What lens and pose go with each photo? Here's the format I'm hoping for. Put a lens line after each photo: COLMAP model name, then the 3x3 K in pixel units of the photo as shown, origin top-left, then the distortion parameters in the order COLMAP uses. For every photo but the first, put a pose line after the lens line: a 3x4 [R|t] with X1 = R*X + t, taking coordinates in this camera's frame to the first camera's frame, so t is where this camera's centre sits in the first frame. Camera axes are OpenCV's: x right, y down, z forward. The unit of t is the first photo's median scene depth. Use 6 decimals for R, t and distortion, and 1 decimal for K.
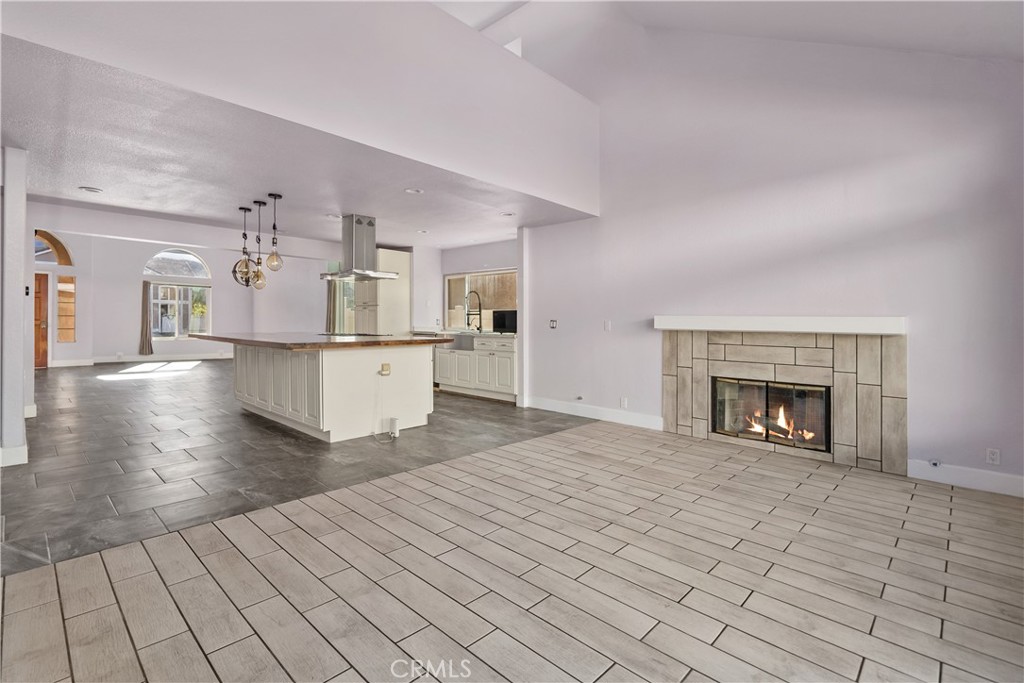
lens RADIAL K [[472.8, 0, 511.5], [0, 472.8, 346.1], [0, 0, 1]] dist [-0.002660, 0.000690]
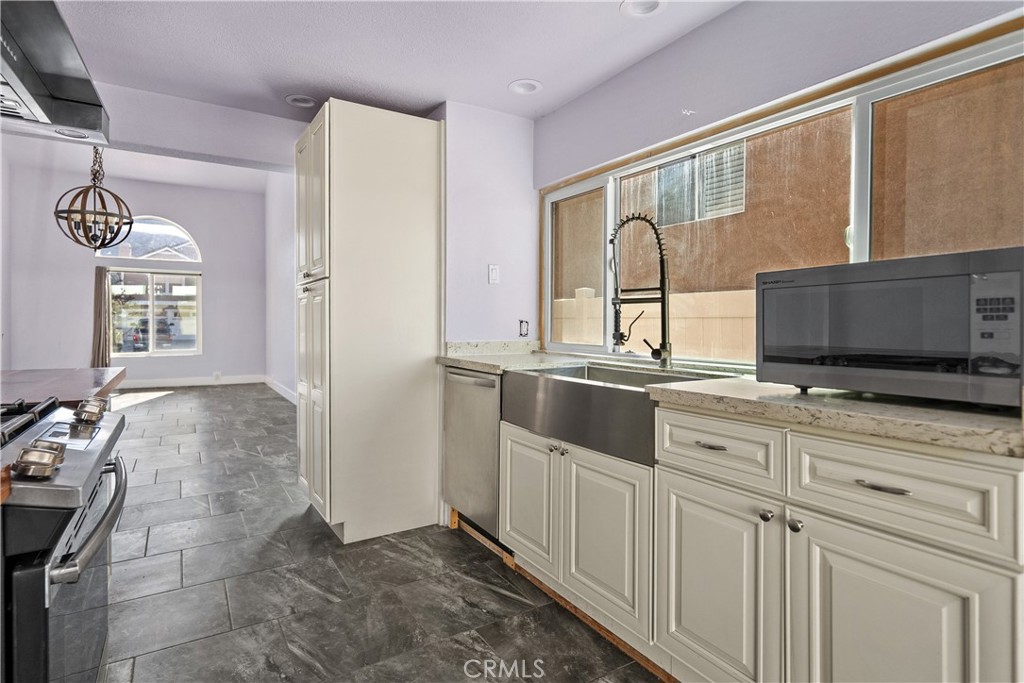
lens RADIAL K [[521.6, 0, 516.1], [0, 521.6, 333.4], [0, 0, 1]] dist [0.000191, 0.000055]
pose [[0.971142, -0.005991, -0.238428, -0.124248], [-0.001472, 0.999515, -0.031113, -0.062224], [0.238499, 0.030566, 0.970662, 1.115461]]
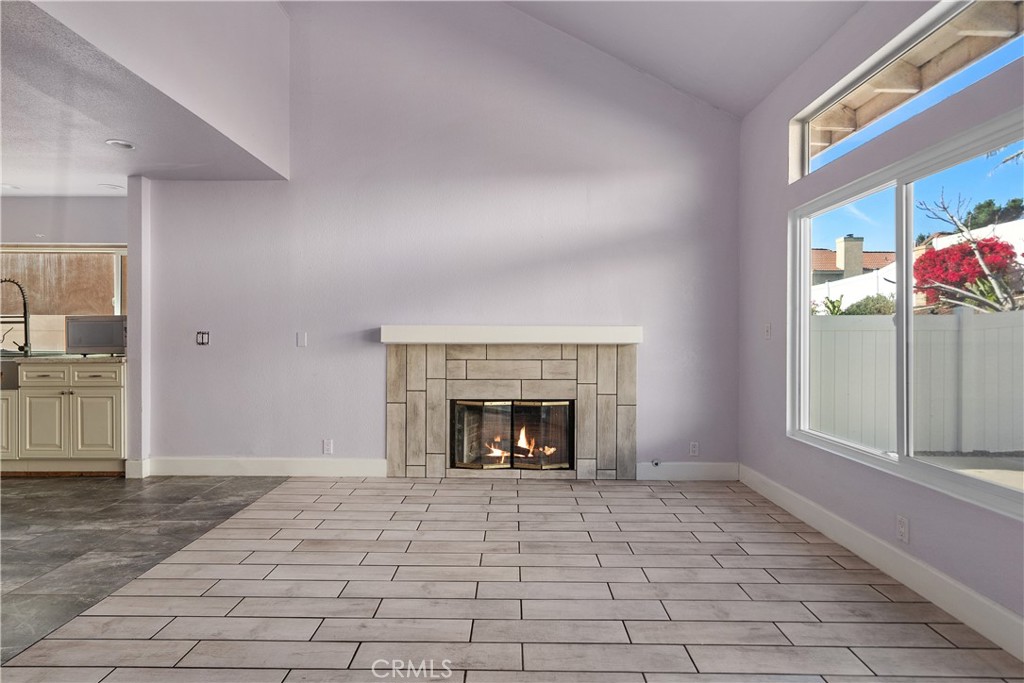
lens RADIAL K [[520.4, 0, 508.9], [0, 520.4, 337.5], [0, 0, 1]] dist [0.001166, 0.001599]
pose [[0.731360, -0.015110, 0.681825, -0.111745], [0.042930, 0.998792, -0.023915, -0.016680], [-0.680639, 0.046761, 0.731125, 0.269250]]
